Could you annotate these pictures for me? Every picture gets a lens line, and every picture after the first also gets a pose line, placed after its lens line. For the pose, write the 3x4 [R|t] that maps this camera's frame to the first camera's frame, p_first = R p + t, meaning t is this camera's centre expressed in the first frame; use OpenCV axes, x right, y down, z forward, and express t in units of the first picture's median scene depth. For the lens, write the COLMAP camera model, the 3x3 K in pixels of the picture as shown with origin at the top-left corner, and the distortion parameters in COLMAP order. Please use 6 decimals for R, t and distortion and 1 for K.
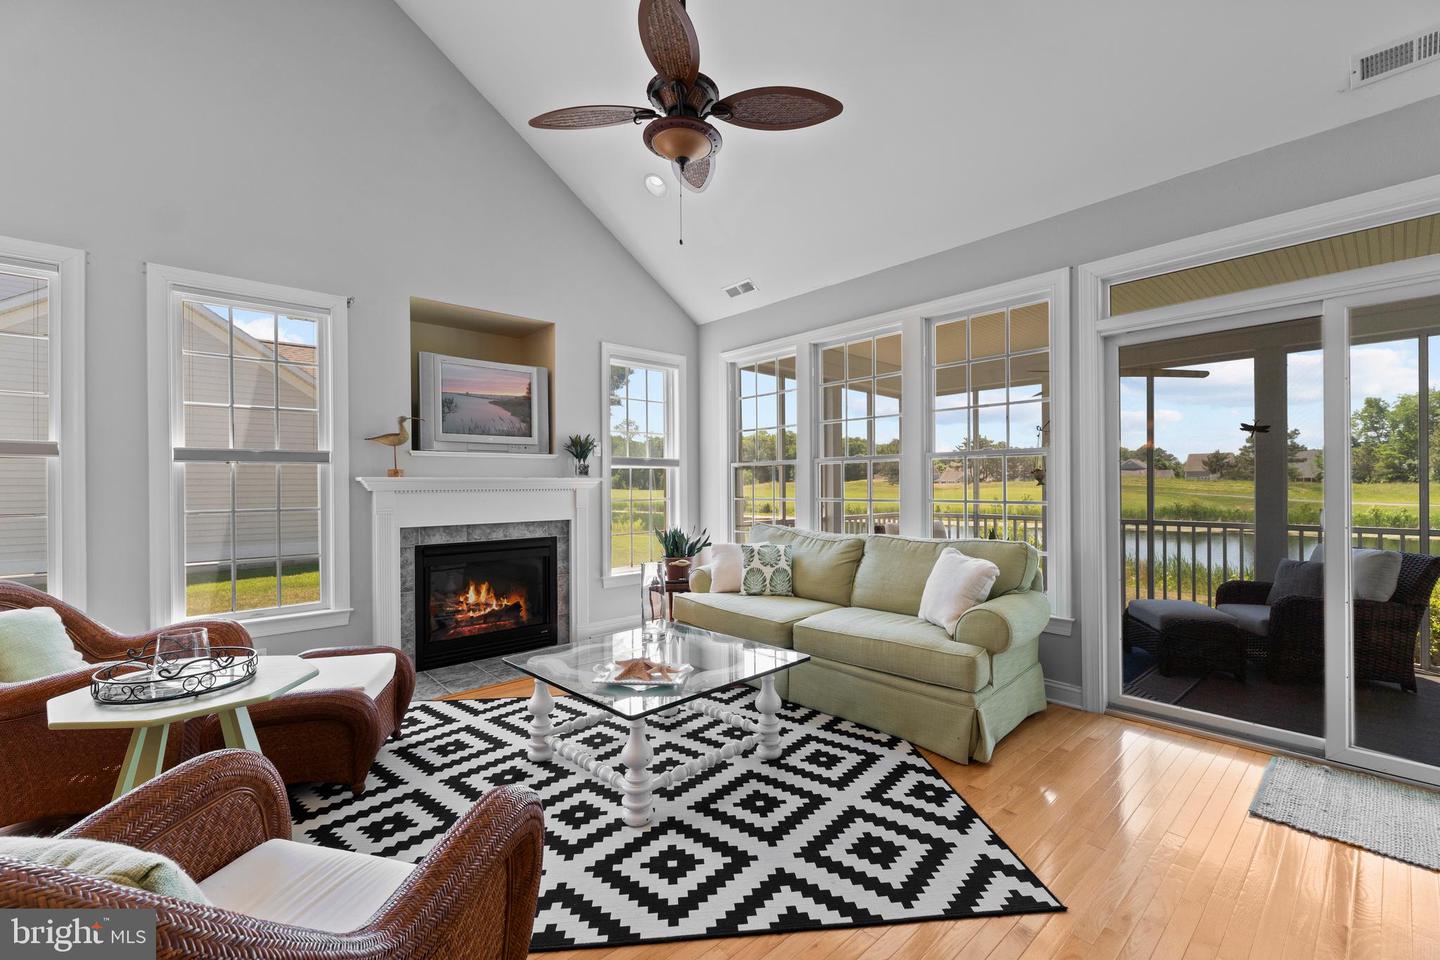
lens RADIAL K [[609.3, 0, 721.1], [0, 609.3, 481.6], [0, 0, 1]] dist [-0.003045, -0.000498]
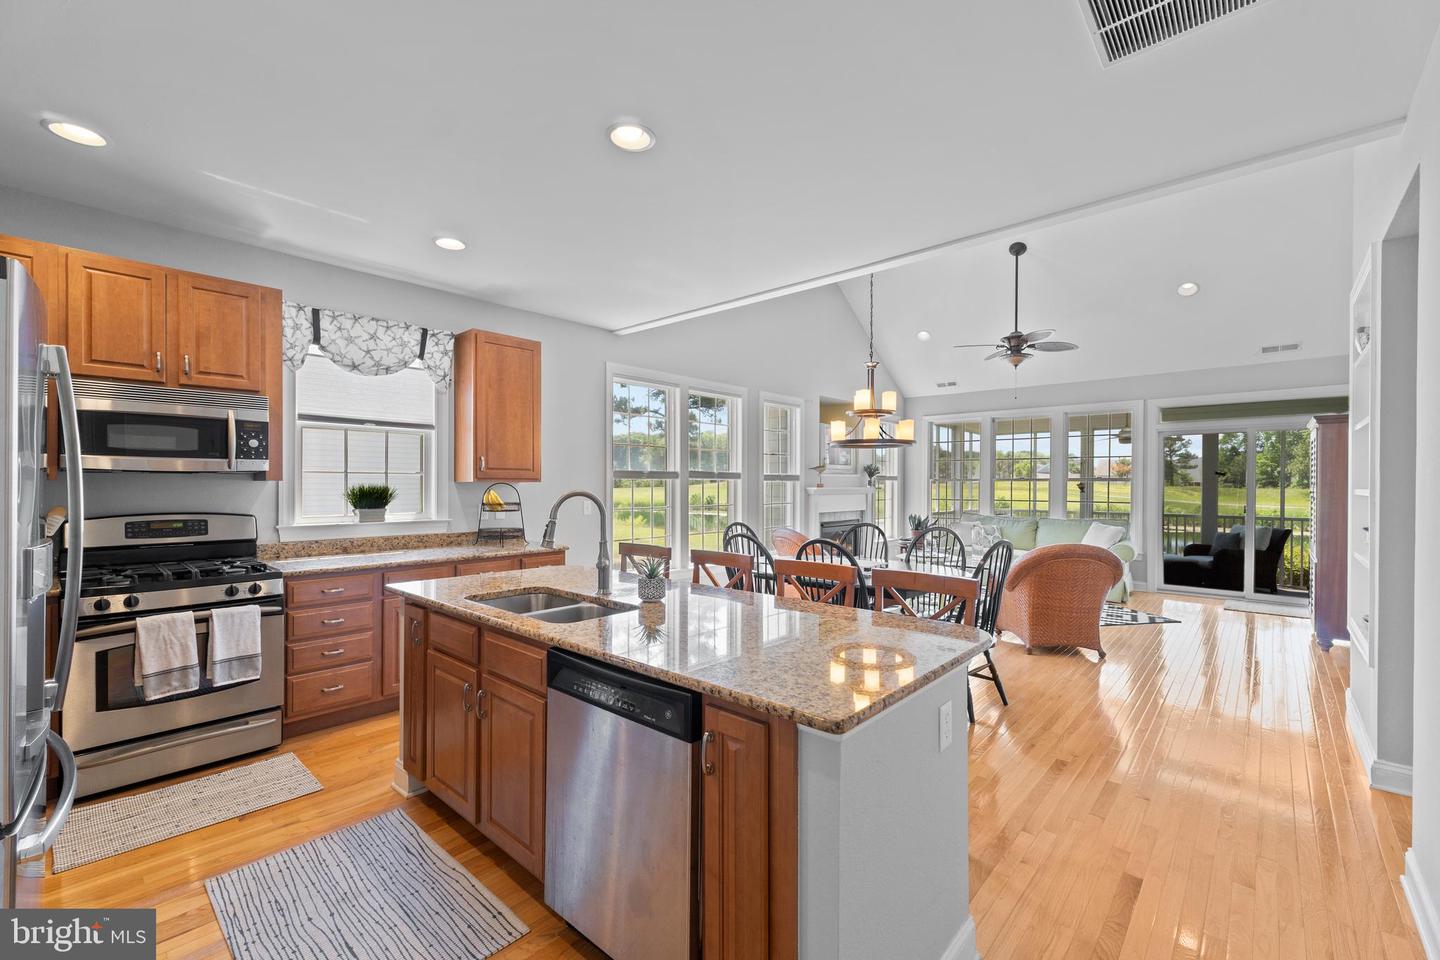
lens RADIAL K [[609.3, 0, 718.1], [0, 609.3, 482.8], [0, 0, 1]] dist [-0.003045, -0.000498]
pose [[0.994686, 0.009441, 0.102522, -0.865126], [-0.009878, 0.999944, 0.003756, -0.022556], [-0.102481, -0.004749, 0.994724, -0.771689]]
